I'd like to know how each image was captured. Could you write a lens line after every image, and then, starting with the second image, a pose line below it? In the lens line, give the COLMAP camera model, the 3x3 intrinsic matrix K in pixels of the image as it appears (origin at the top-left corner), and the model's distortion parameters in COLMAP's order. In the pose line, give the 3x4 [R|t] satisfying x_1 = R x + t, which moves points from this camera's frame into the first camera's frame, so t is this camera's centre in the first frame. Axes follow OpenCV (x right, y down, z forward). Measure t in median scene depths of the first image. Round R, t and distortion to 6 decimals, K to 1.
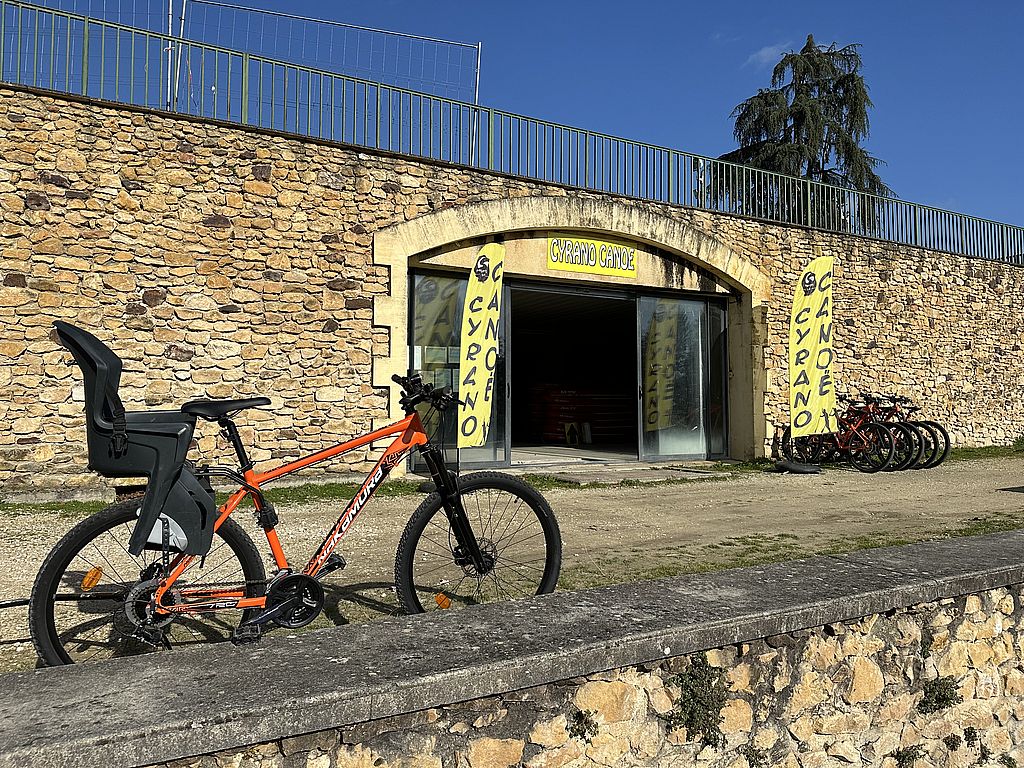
lens RADIAL K [[714.9, 0, 512.0], [0, 714.9, 384.0], [0, 0, 1]] dist [0.120251, -0.203581]
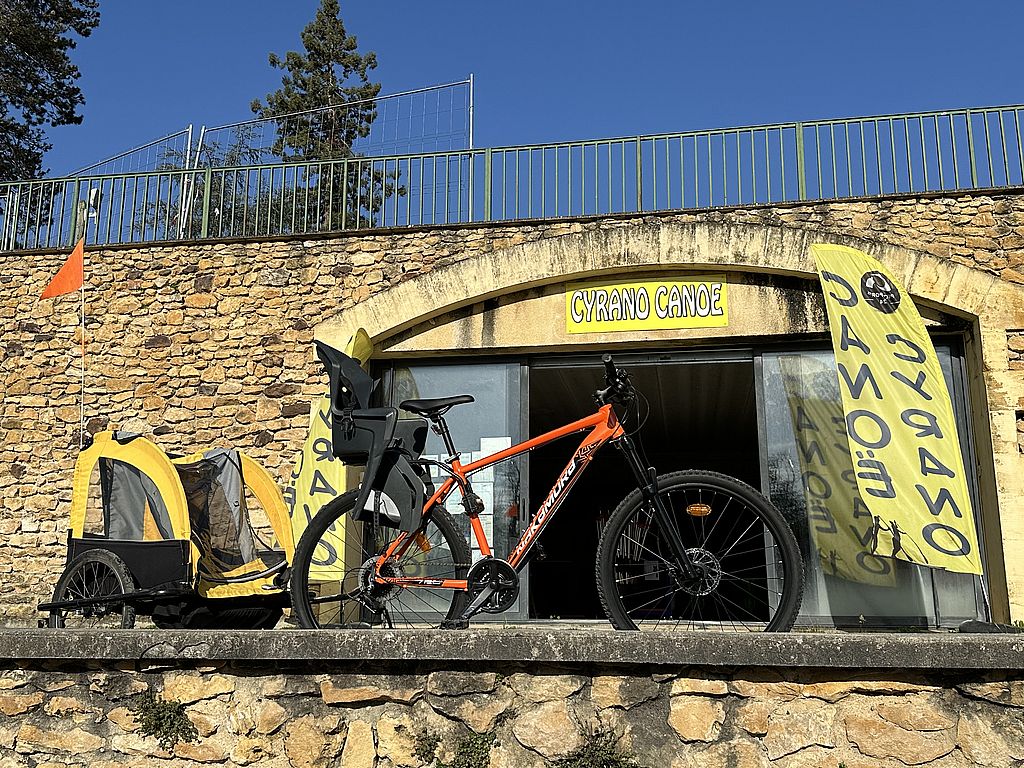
lens RADIAL K [[1003.7, 0, 507.2], [0, 1003.7, 379.4], [0, 0, 1]] dist [0.185161, -0.411022]
pose [[0.775904, -0.136902, -0.615817, 0.587562], [0.018939, 0.980784, -0.194175, 0.072778], [0.630567, 0.138999, 0.763587, 0.200324]]
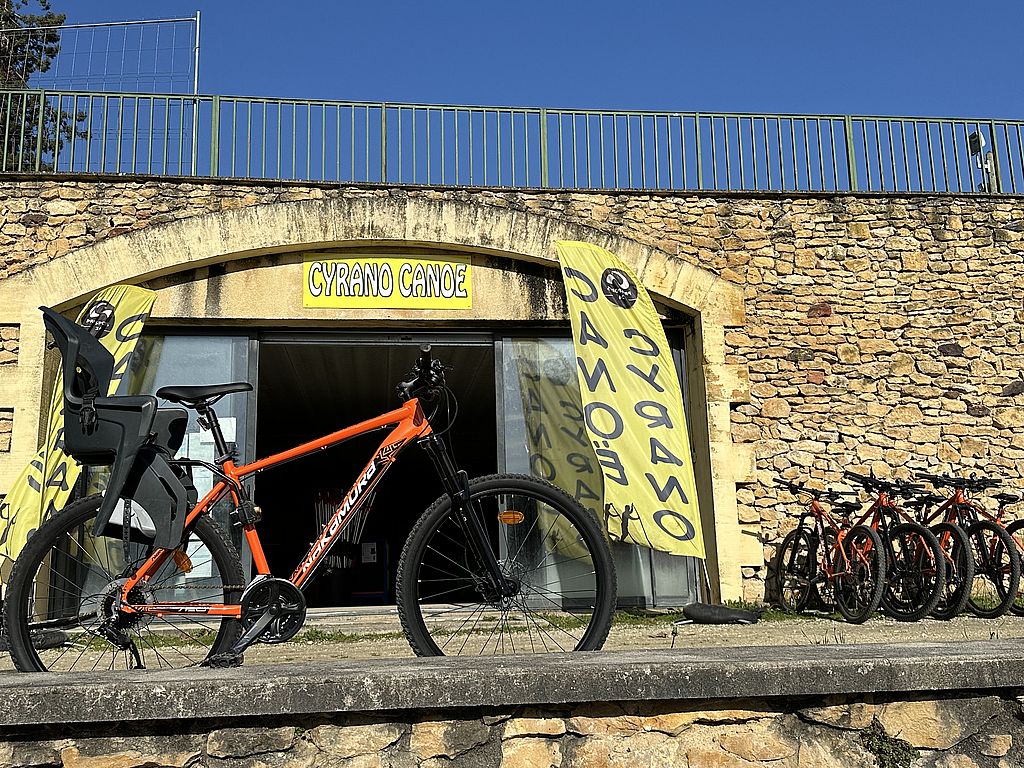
lens RADIAL K [[1003.7, 0, 507.2], [0, 1003.7, 379.4], [0, 0, 1]] dist [0.185161, -0.411022]
pose [[0.925542, -0.094732, -0.366602, 0.535965], [0.037208, 0.986266, -0.160919, 0.058353], [0.376812, 0.135297, 0.916356, 0.219253]]
